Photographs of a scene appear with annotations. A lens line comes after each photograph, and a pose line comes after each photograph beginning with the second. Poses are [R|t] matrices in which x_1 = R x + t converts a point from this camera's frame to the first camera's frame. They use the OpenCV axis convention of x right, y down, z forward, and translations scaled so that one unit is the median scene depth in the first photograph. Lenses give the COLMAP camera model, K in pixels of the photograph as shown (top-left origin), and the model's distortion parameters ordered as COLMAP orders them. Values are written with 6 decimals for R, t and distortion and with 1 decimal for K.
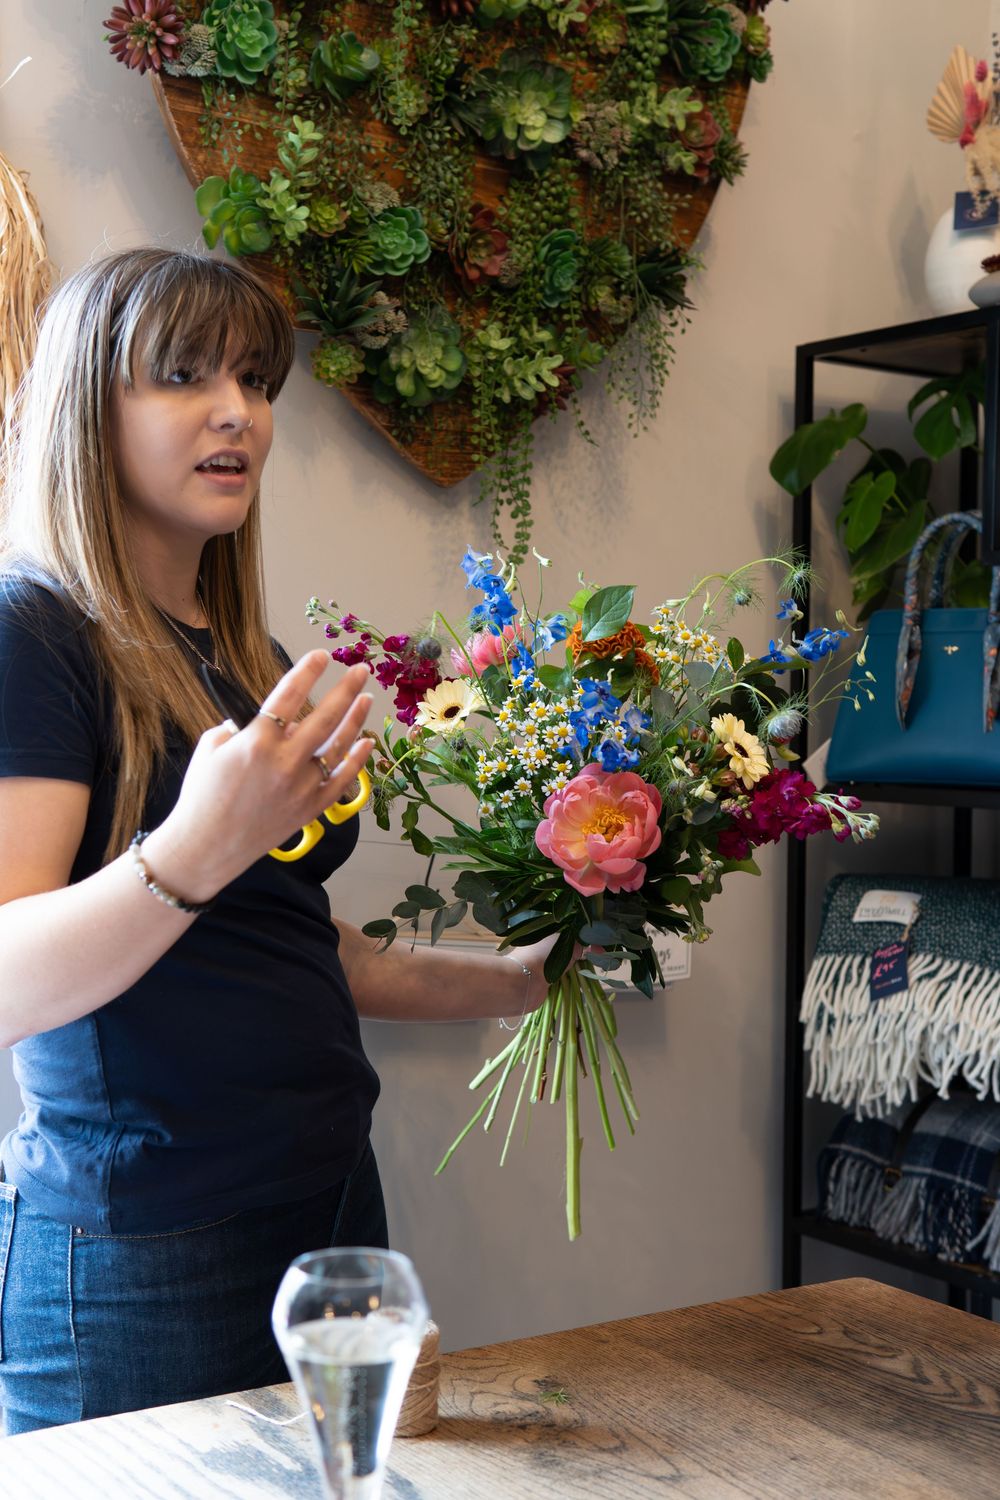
lens RADIAL K [[1857.5, 0, 506.7], [0, 1857.5, 748.5], [0, 0, 1]] dist [0.044545, 0.000000]
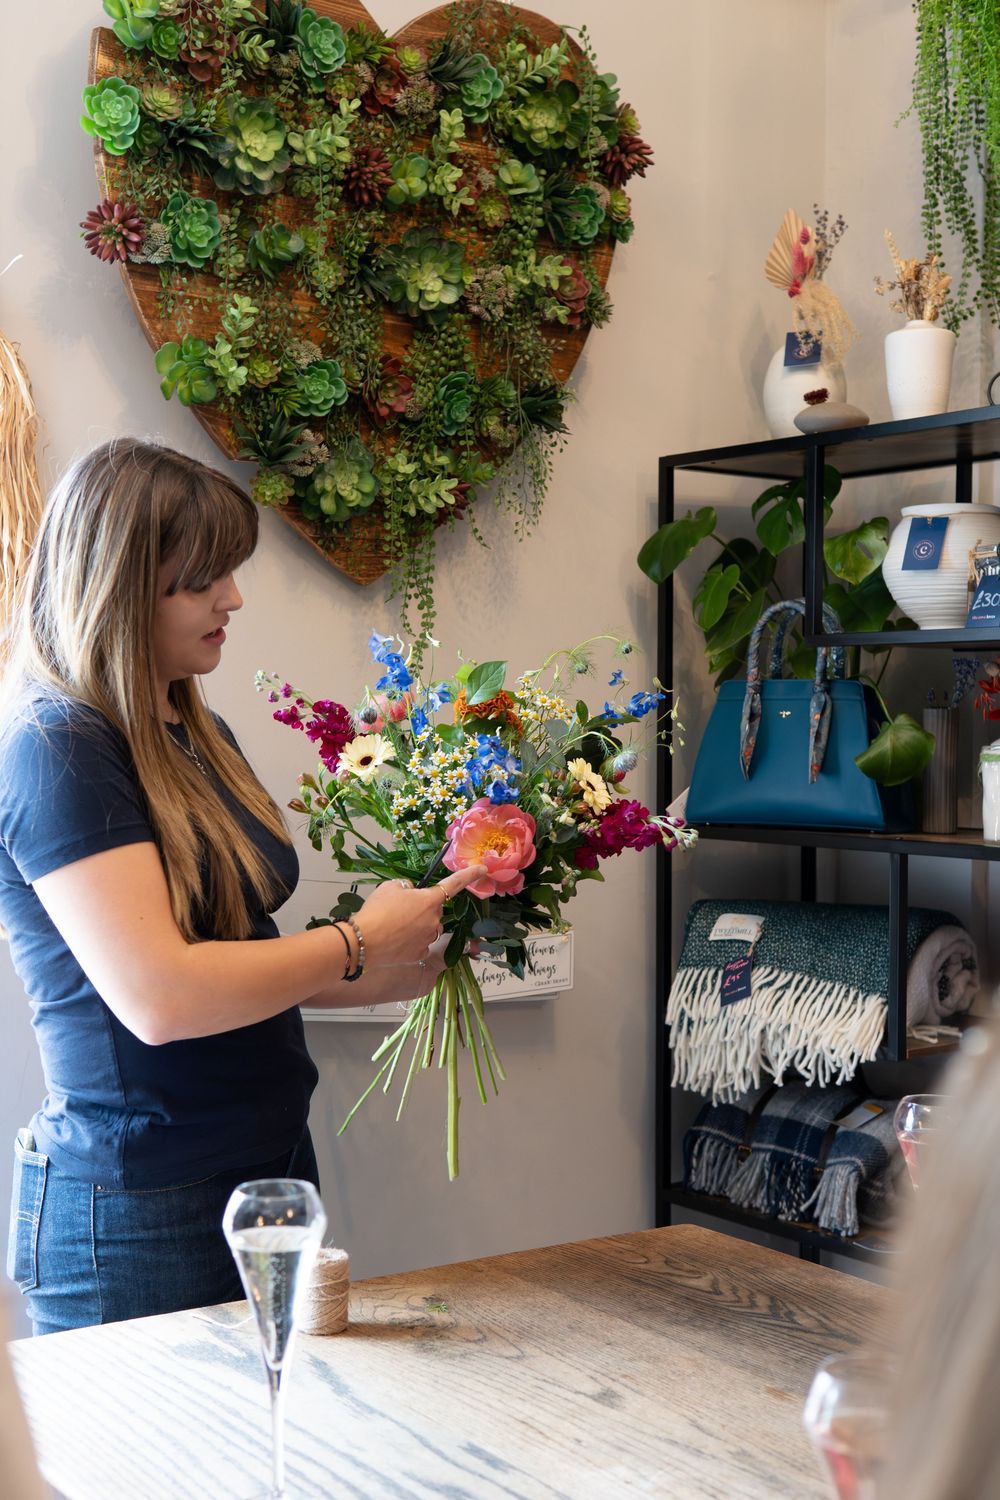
lens RADIAL K [[1857.5, 0, 493.3], [0, 1857.5, 749.5], [0, 0, 1]] dist [0.044545, 0.000000]
pose [[0.999781, -0.008851, 0.018939, 0.027648], [0.008916, 0.999955, -0.003347, -0.028581], [-0.018909, 0.003516, 0.999815, -0.207651]]
